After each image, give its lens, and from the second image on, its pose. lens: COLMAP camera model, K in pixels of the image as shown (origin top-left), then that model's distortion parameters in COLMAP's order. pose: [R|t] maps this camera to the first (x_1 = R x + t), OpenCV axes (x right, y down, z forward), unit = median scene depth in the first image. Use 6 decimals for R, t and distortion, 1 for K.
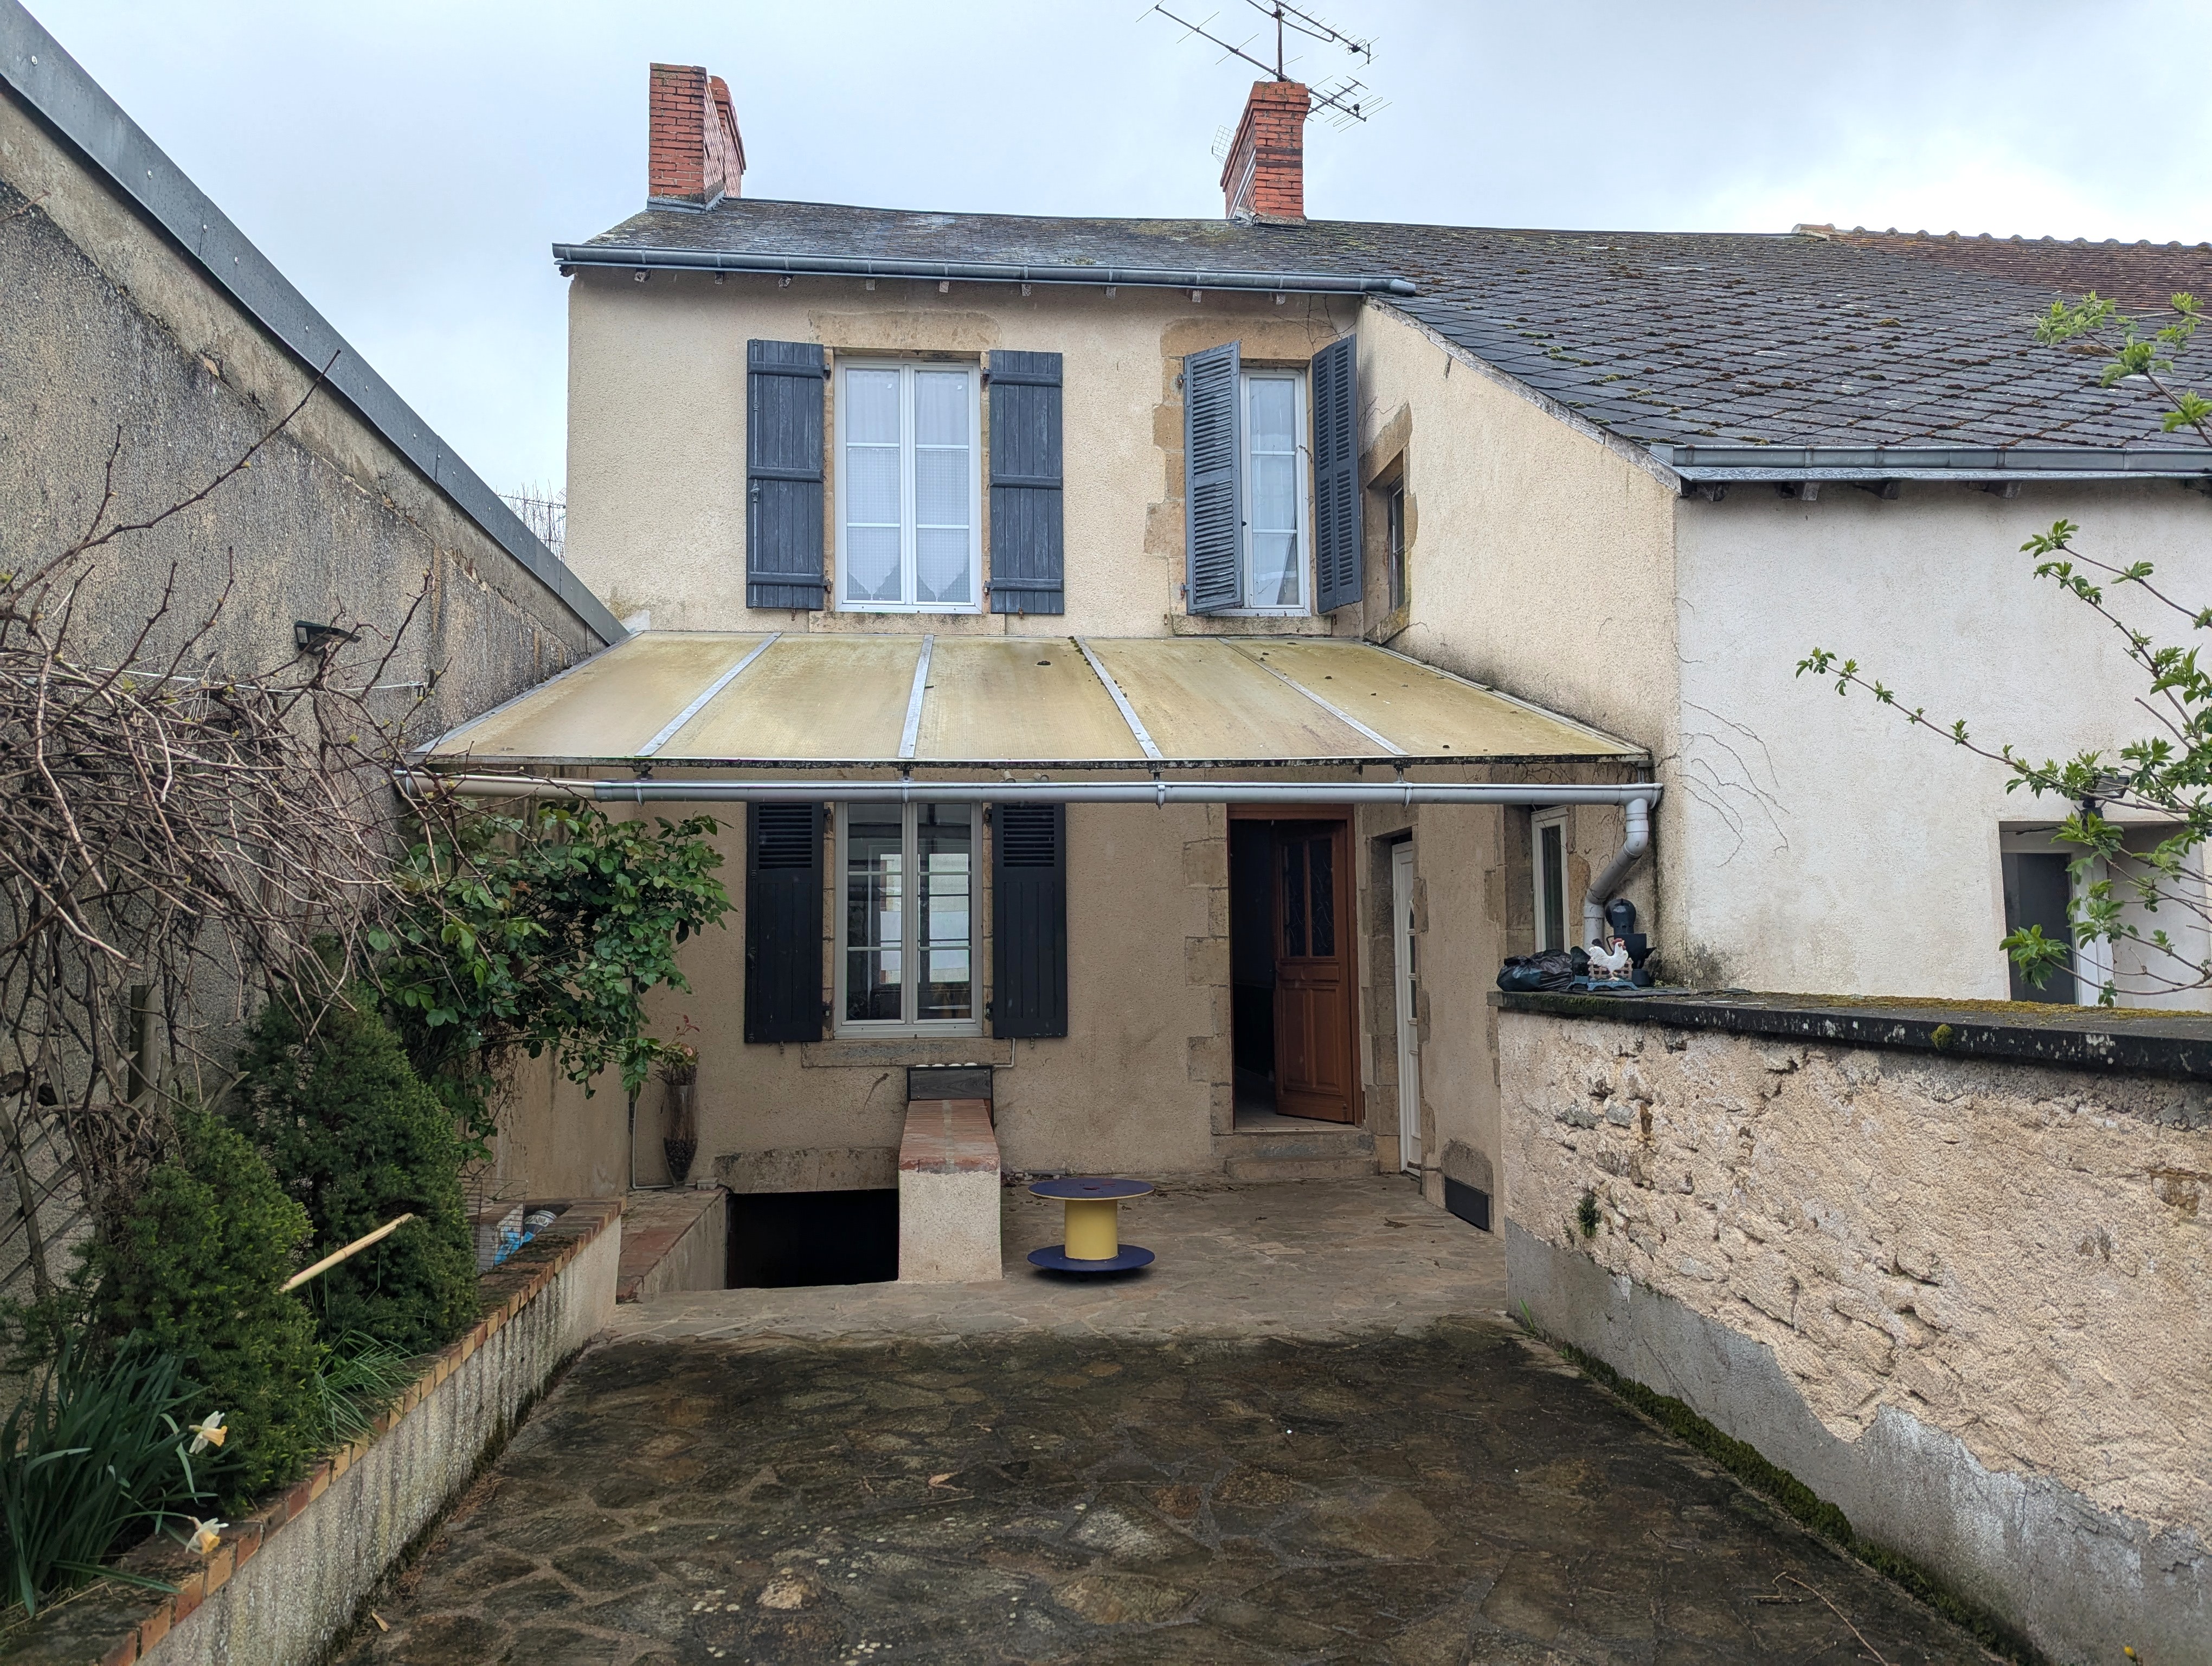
lens RADIAL K [[1533.7, 0, 1117.4], [0, 1533.7, 820.4], [0, 0, 1]] dist [0.051623, -0.036035]
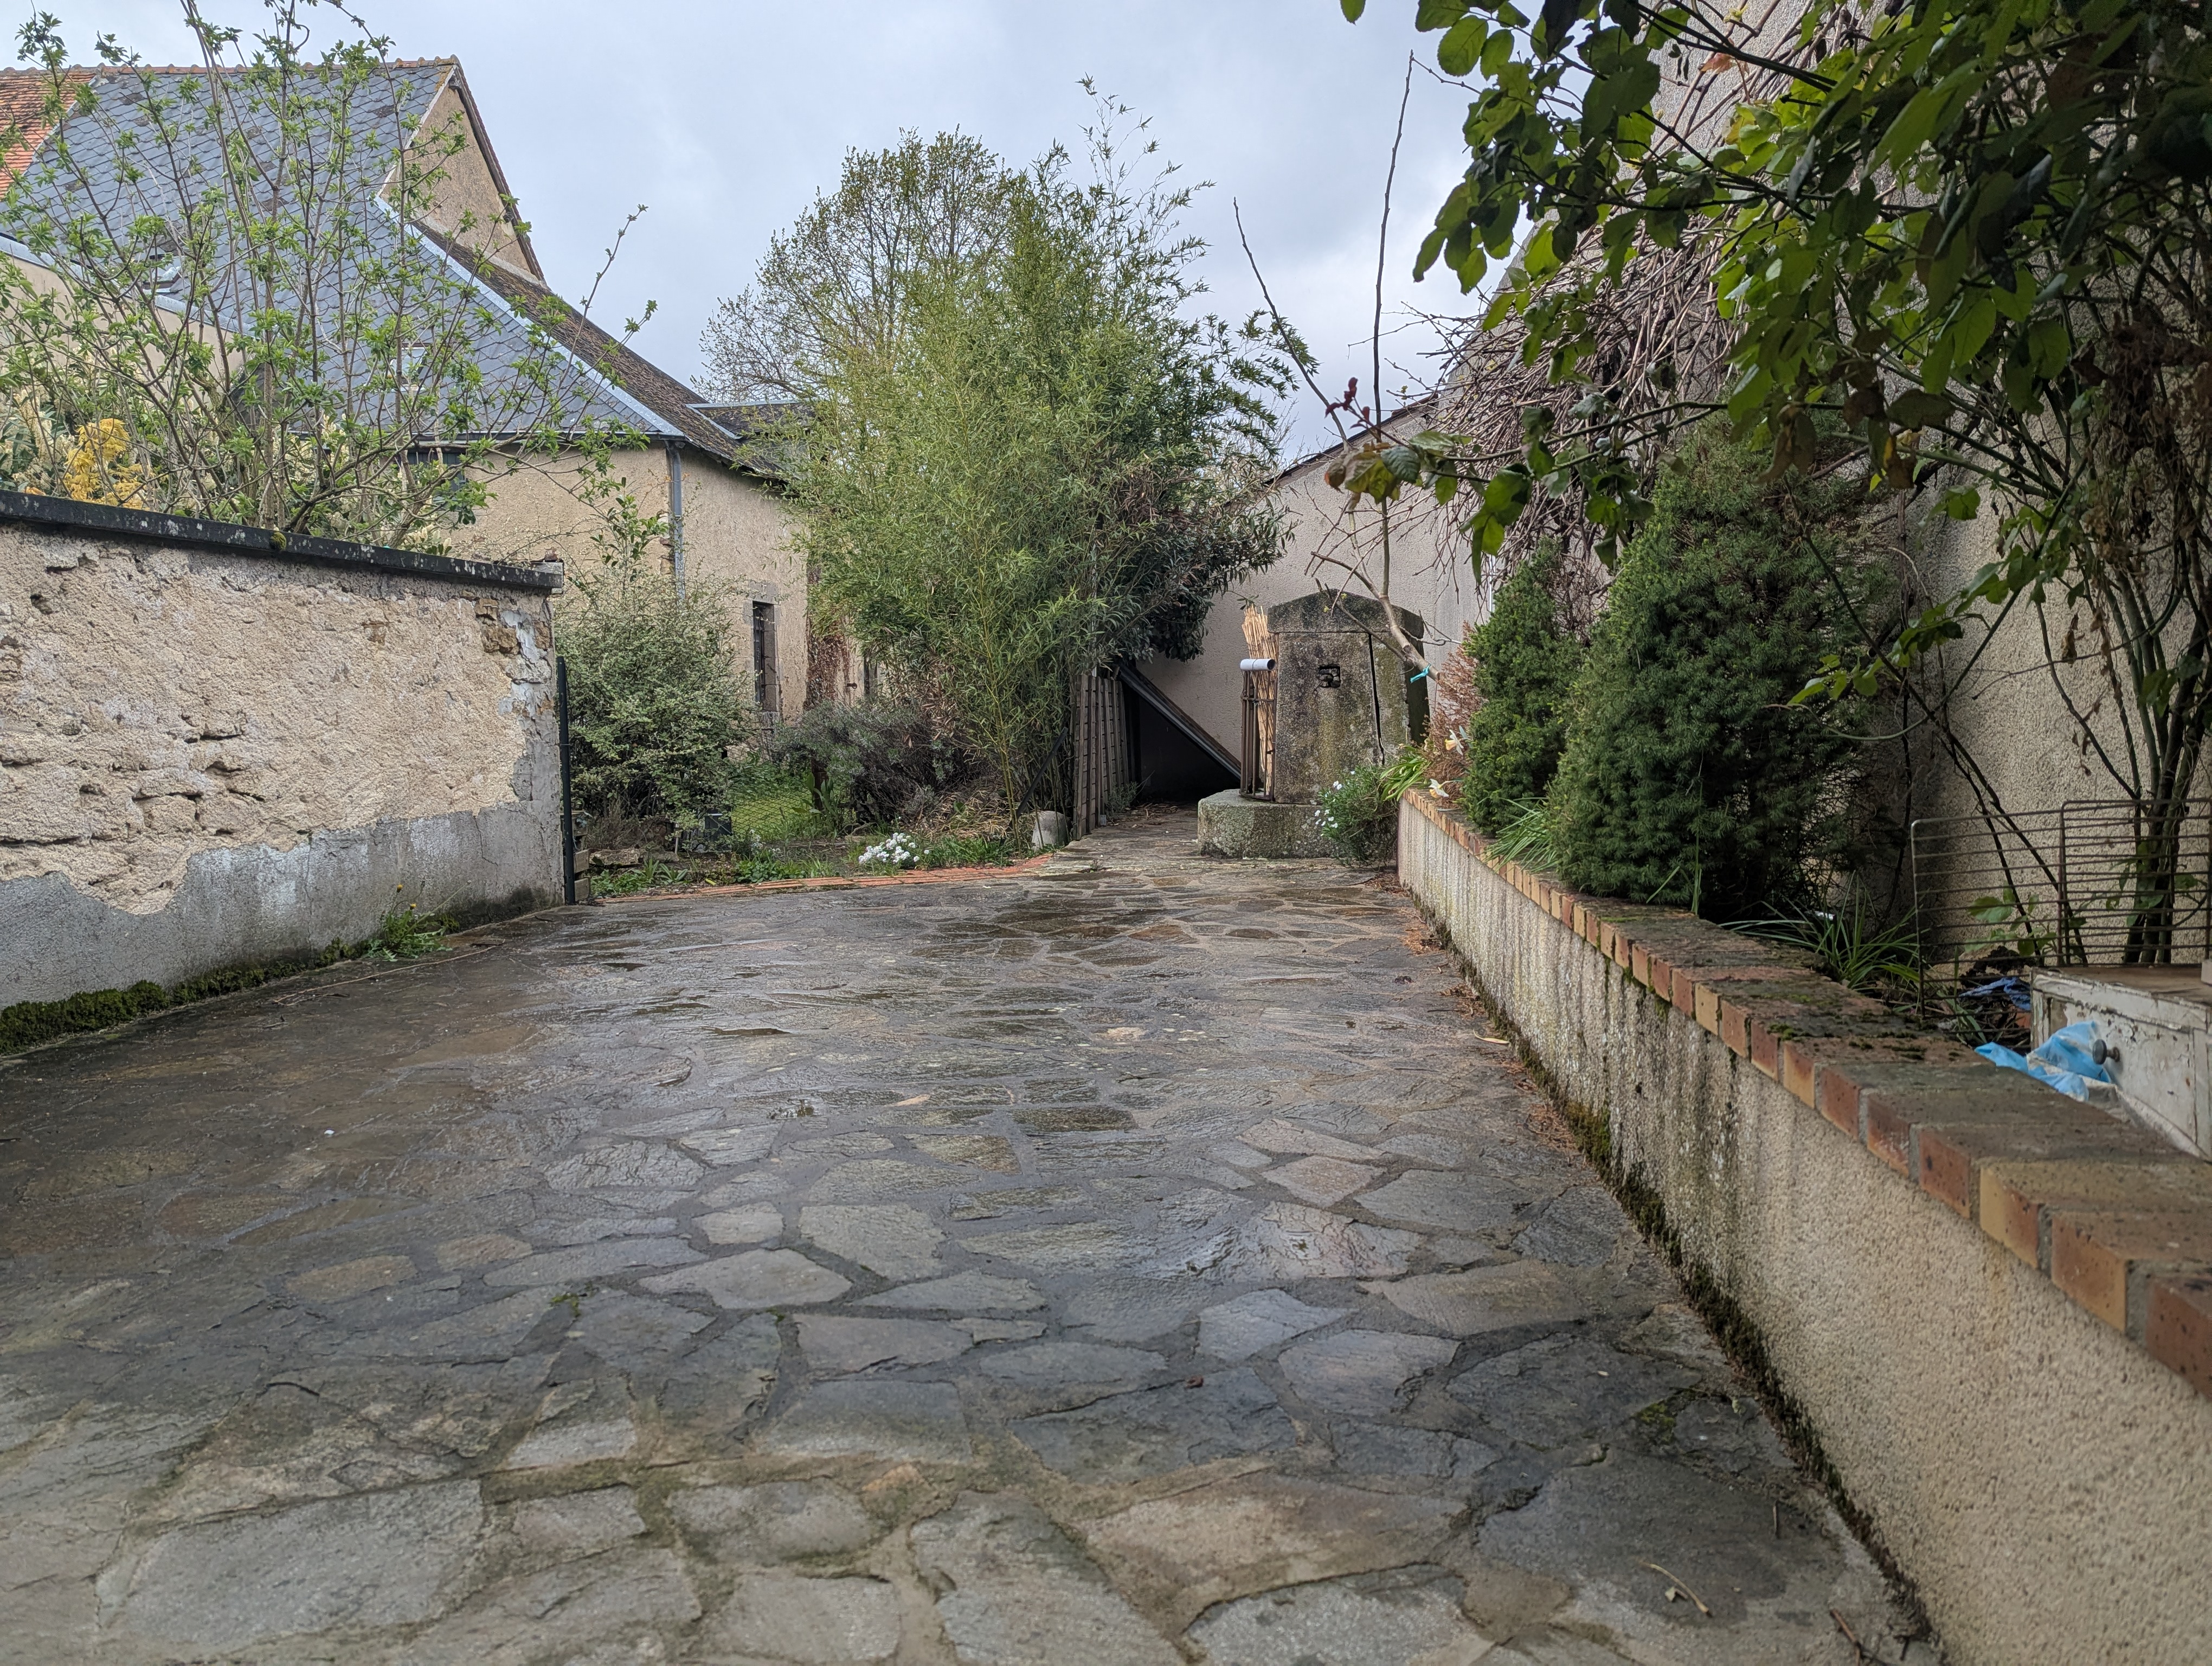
lens RADIAL K [[1533.7, 0, 1094.1], [0, 1533.7, 823.7], [0, 0, 1]] dist [0.051623, -0.036035]
pose [[-0.971696, -0.008804, 0.236072, -0.288431], [-0.007349, 0.999948, 0.007043, 0.227260], [-0.236122, 0.005109, -0.971710, 1.319547]]
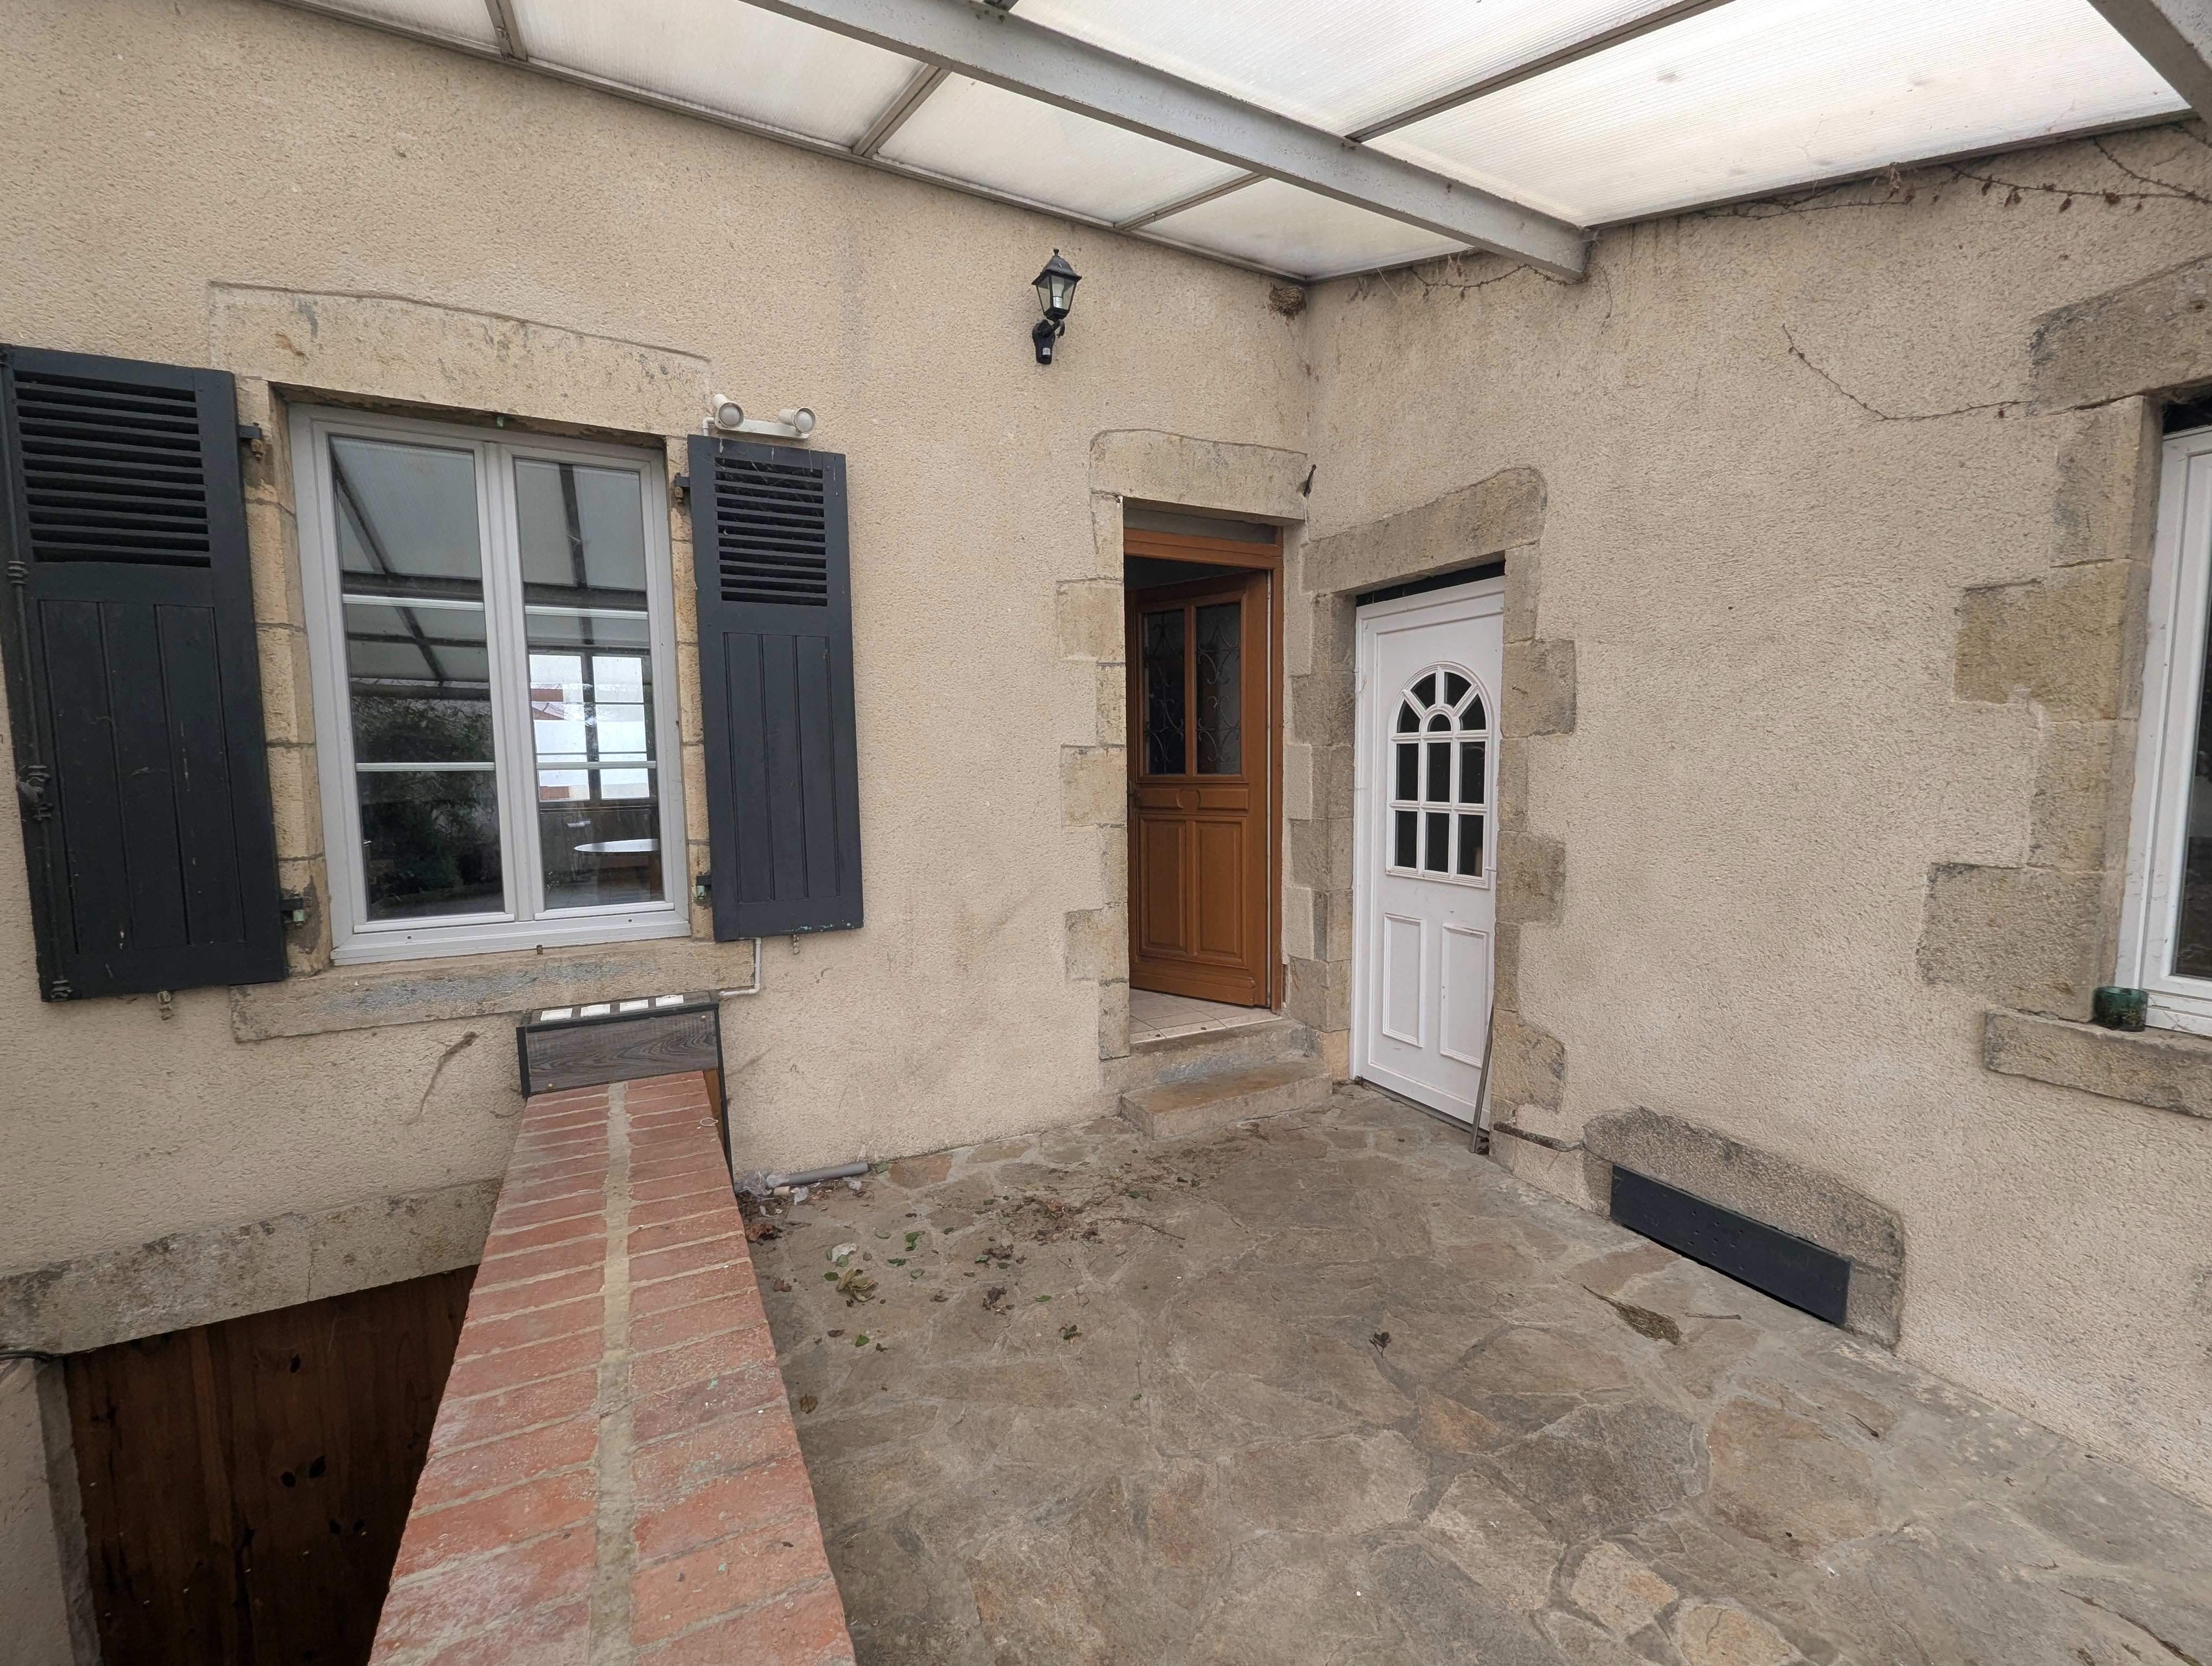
lens RADIAL K [[914.3, 0, 1110.5], [0, 914.3, 841.2], [0, 0, 1]] dist [0.000434, 0.000366]
pose [[0.931191, -0.033712, 0.362970, -0.117845], [-0.027940, 0.986185, 0.163274, 0.097002], [-0.363460, -0.162181, 0.917385, 1.184183]]
